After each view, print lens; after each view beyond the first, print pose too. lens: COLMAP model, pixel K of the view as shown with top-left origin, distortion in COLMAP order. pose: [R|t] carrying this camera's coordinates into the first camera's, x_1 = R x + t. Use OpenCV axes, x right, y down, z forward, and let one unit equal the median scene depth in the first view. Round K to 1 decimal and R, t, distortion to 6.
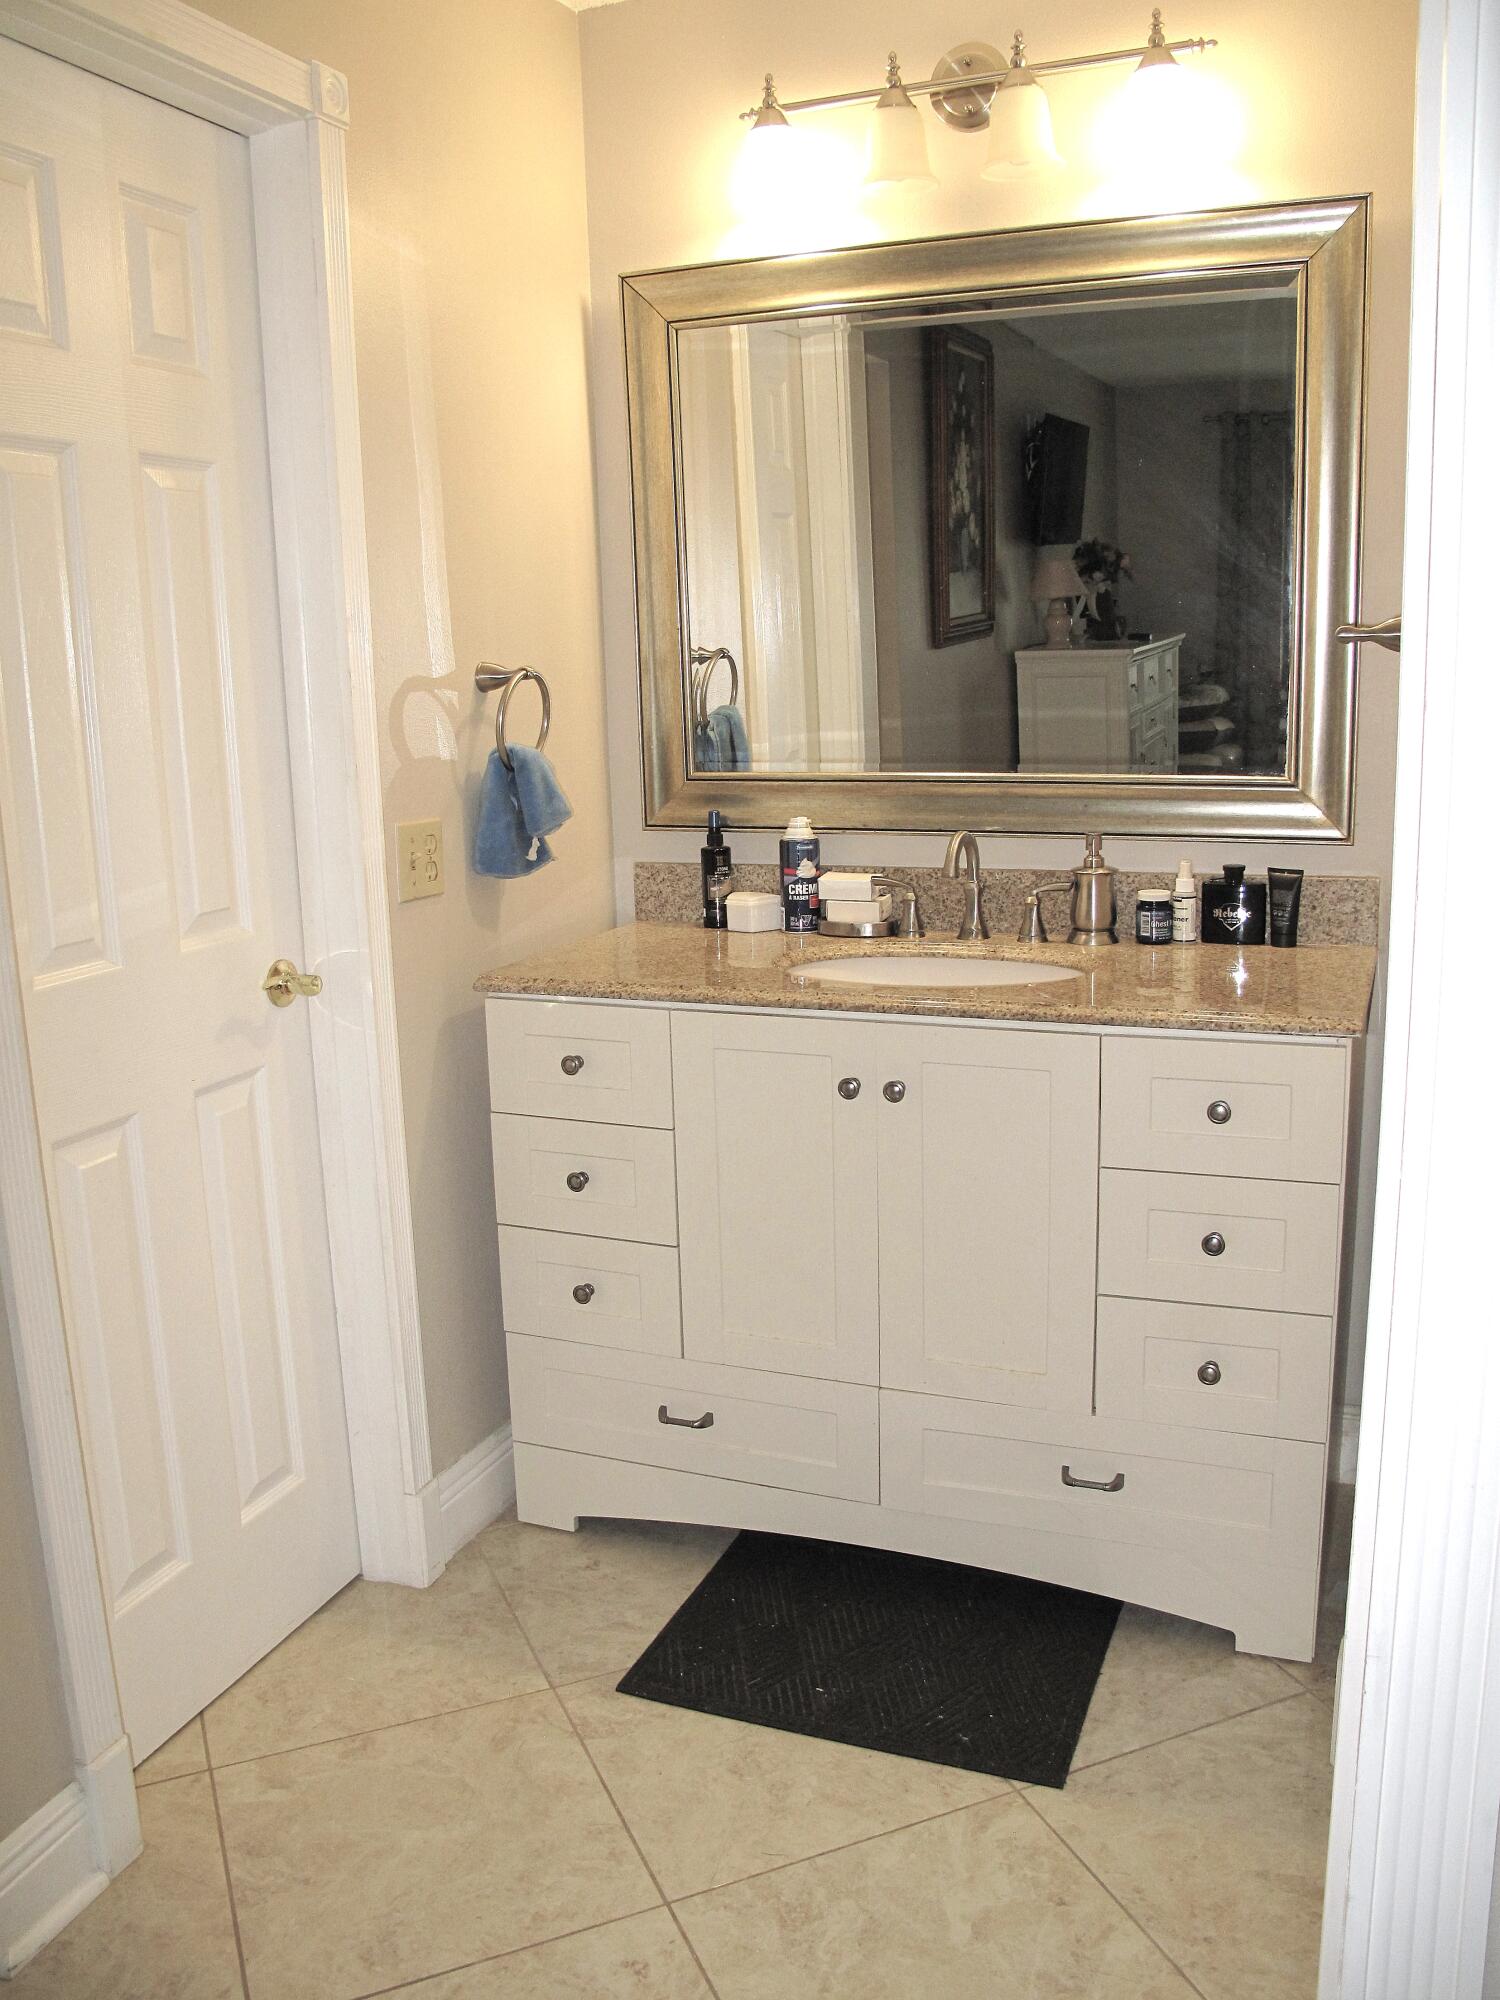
lens RADIAL K [[1643.5, 0, 783.3], [0, 1643.5, 996.4], [0, 0, 1]] dist [-0.139088, 0.090222]
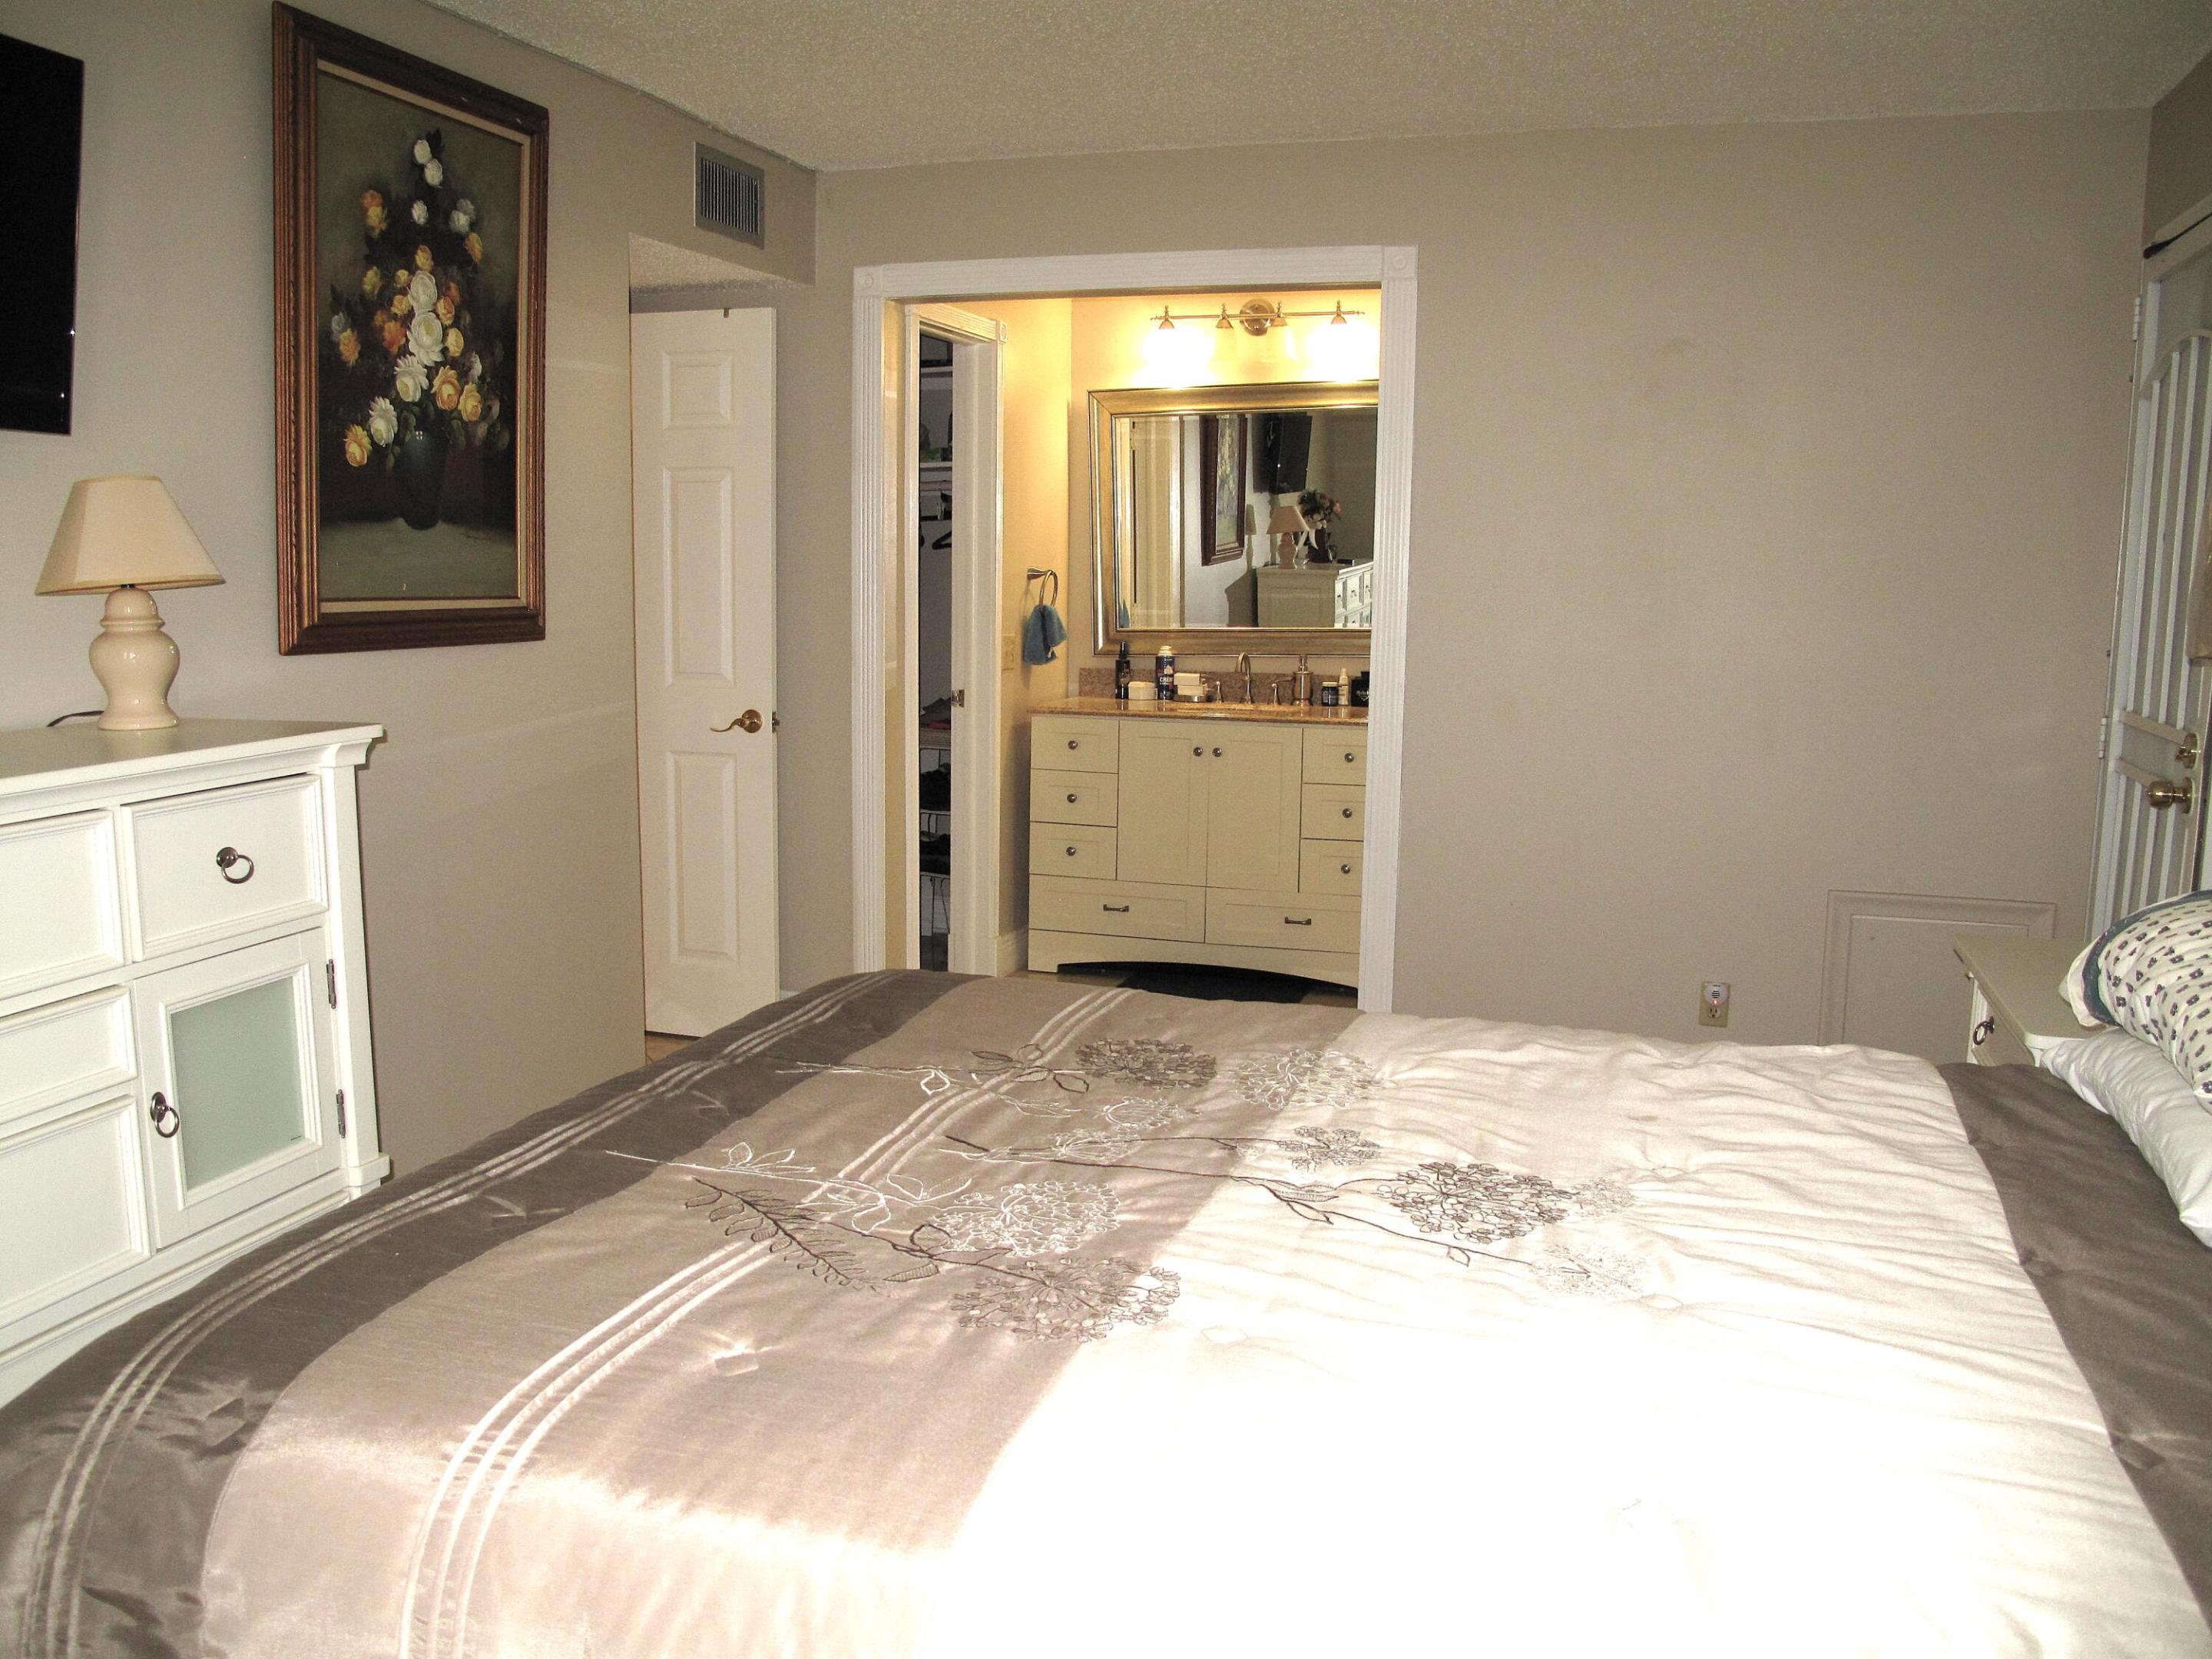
lens RADIAL K [[1845.6, 0, 1098.8], [0, 1845.6, 834.0], [0, 0, 1]] dist [-0.138483, 0.100167]
pose [[0.997080, 0.031243, 0.069686, -0.250893], [-0.027127, 0.997875, -0.059248, 0.295835], [-0.071389, 0.057184, 0.995808, -1.440861]]
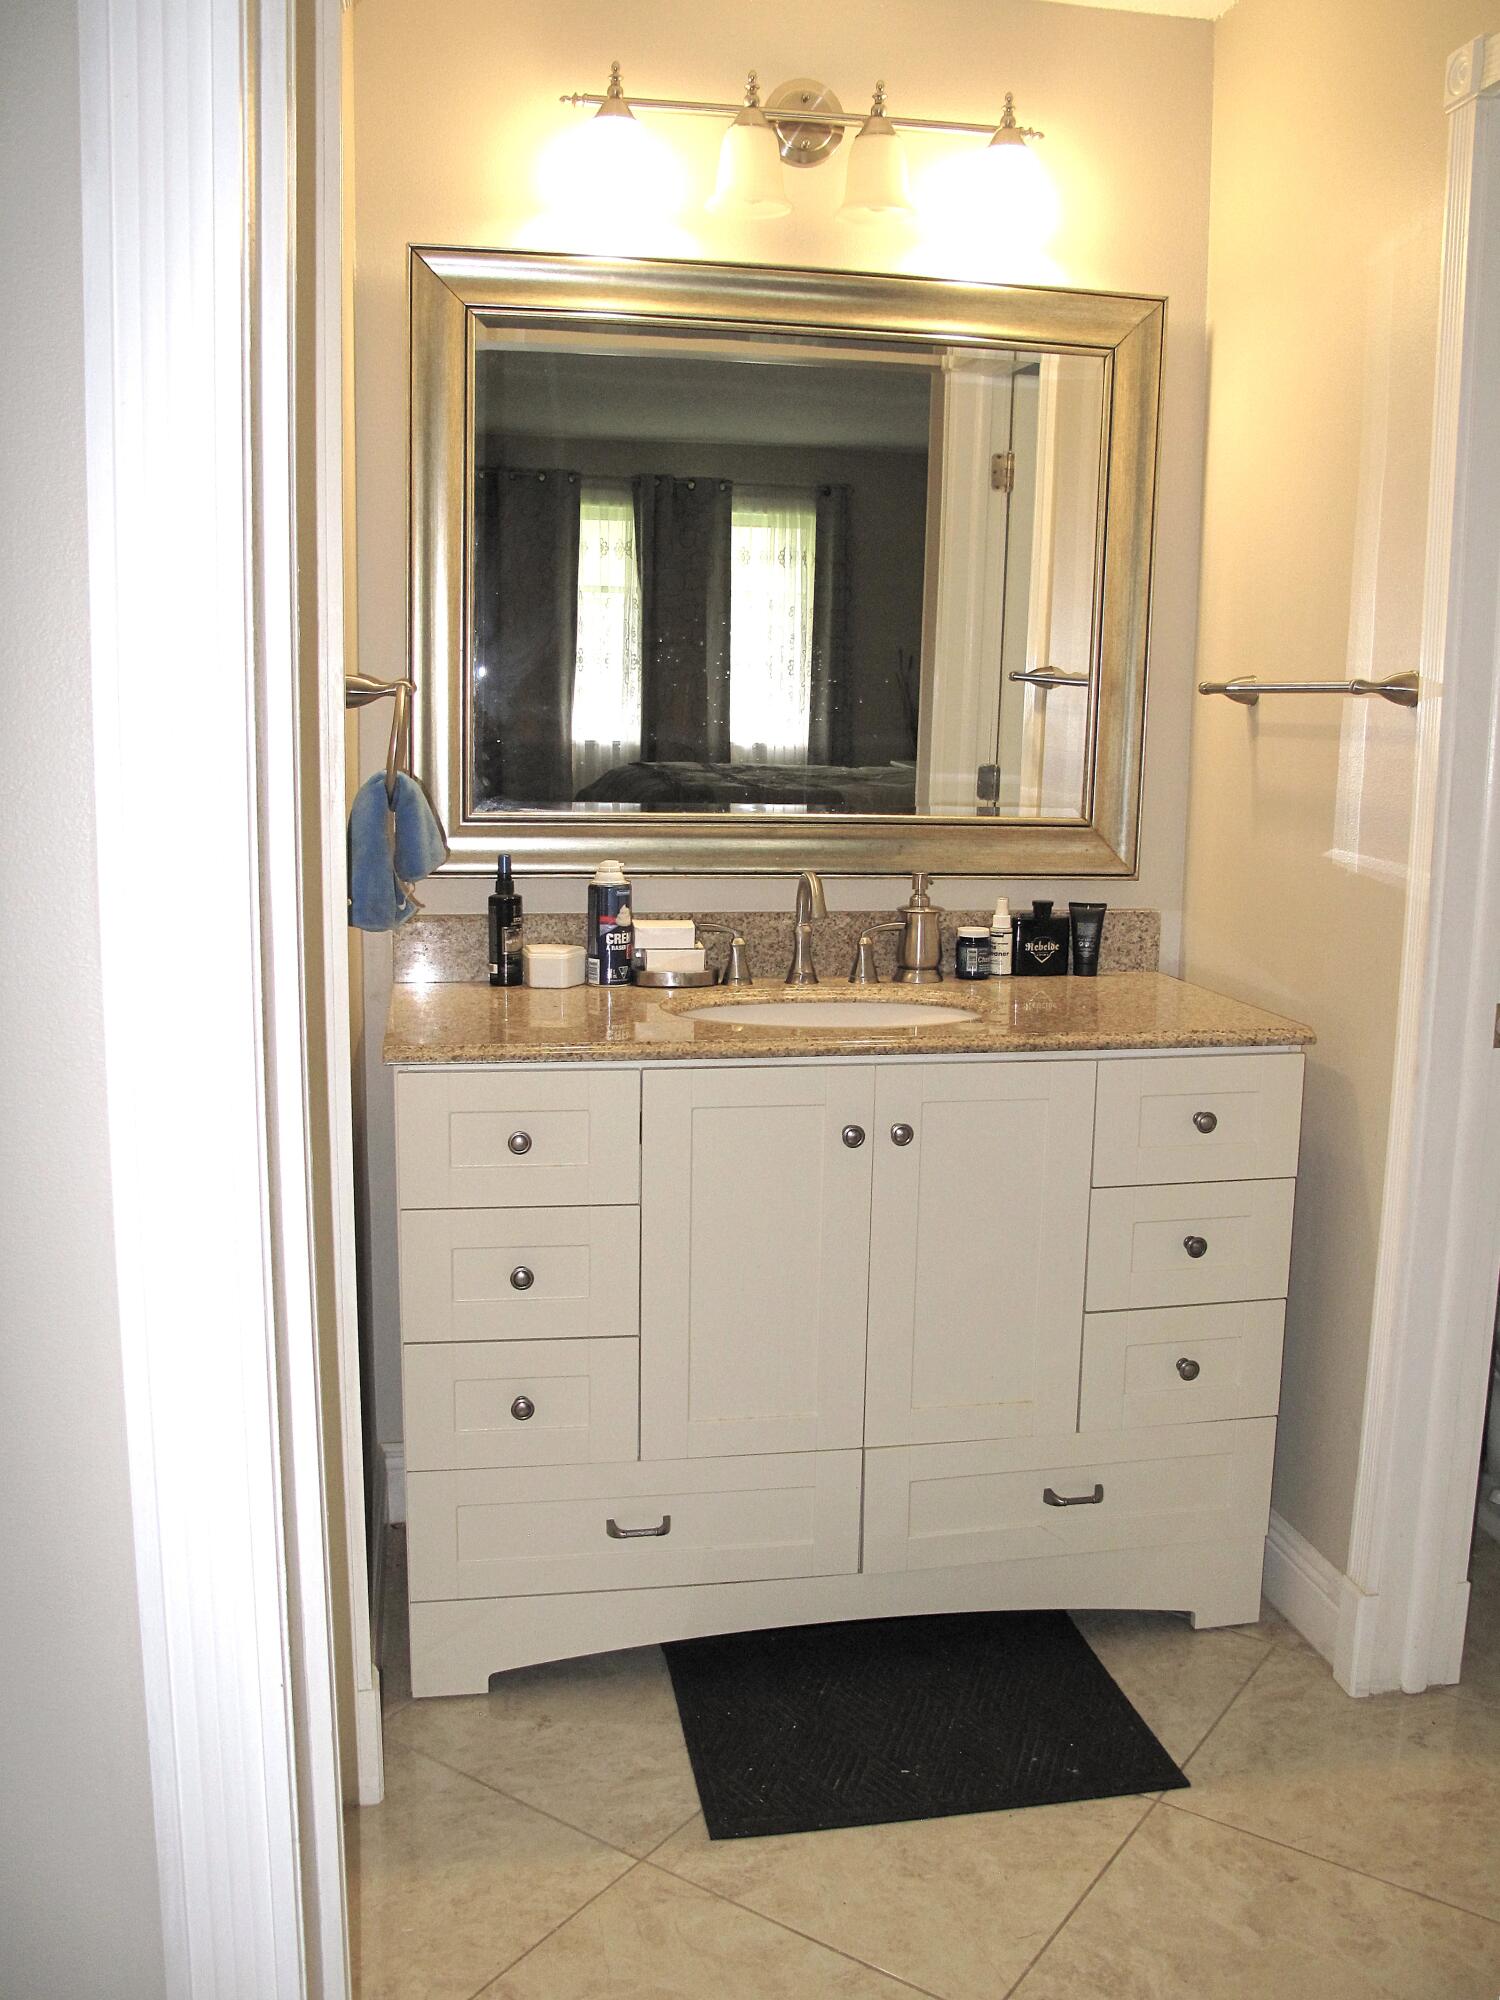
lens RADIAL K [[1719.2, 0, 750.0], [0, 1719.2, 991.0], [0, 0, 1]] dist [-0.134604, 0.102726]
pose [[0.846339, -0.043430, 0.530871, -0.471241], [0.068510, 0.997268, -0.027635, -0.004353], [-0.528220, 0.059759, 0.847002, 0.156273]]
